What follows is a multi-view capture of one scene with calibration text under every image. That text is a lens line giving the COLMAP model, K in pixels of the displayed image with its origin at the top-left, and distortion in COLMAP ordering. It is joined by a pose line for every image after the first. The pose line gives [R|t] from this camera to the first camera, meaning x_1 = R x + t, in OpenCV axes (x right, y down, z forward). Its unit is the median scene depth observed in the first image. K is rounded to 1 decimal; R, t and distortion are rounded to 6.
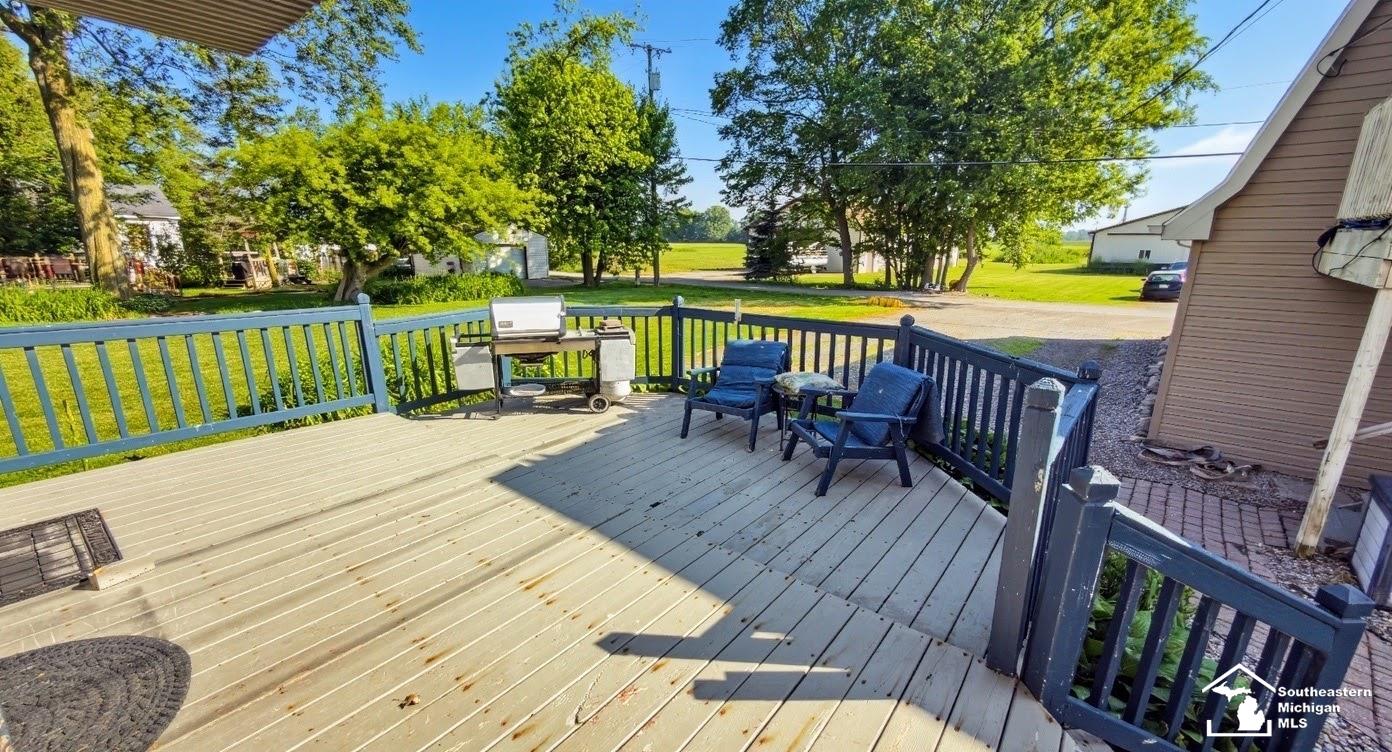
lens RADIAL K [[554.6, 0, 691.7], [0, 554.6, 383.8], [0, 0, 1]] dist [-0.000099, 0.000026]
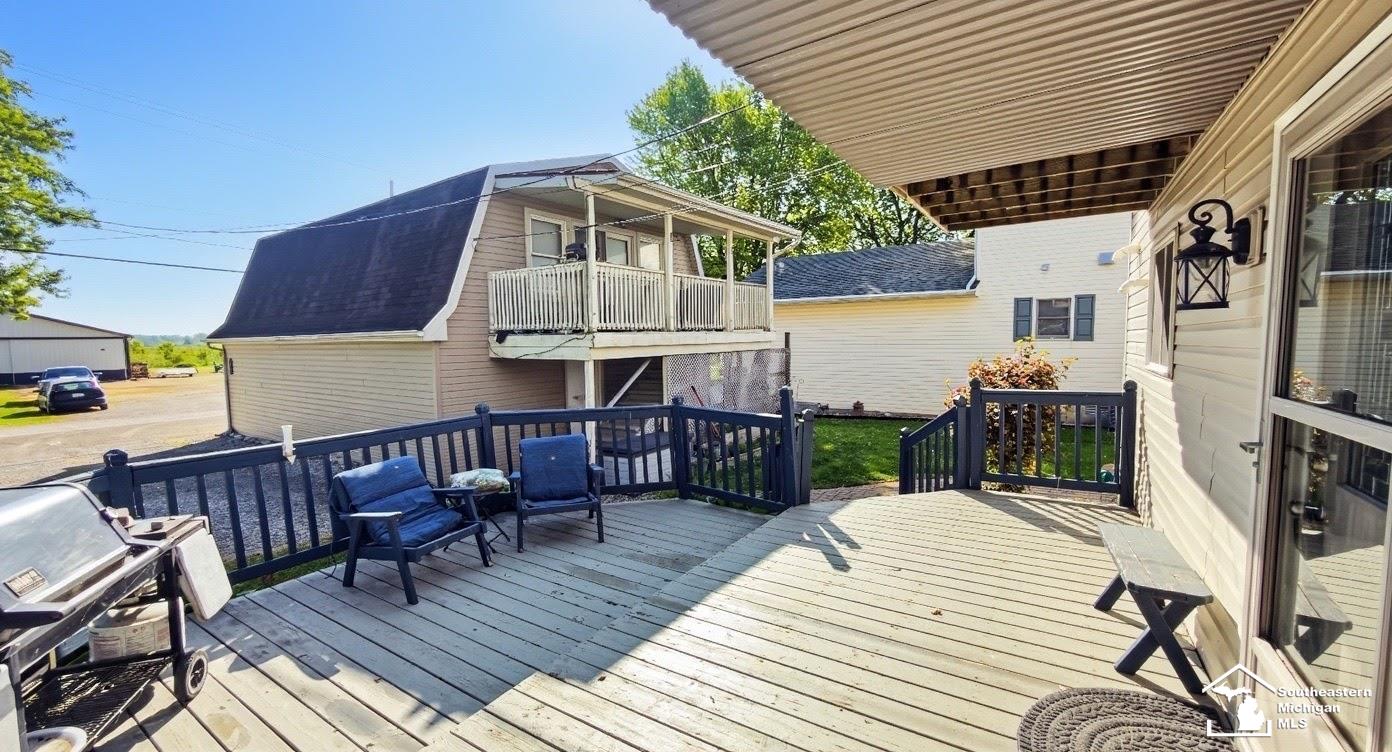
lens RADIAL K [[554.6, 0, 691.7], [0, 554.6, 383.8], [0, 0, 1]] dist [-0.000099, 0.000026]
pose [[-0.083361, -0.091876, 0.992275, -1.579305], [0.268434, 0.956864, 0.111148, -0.349159], [-0.959684, 0.275626, -0.055102, 1.256648]]
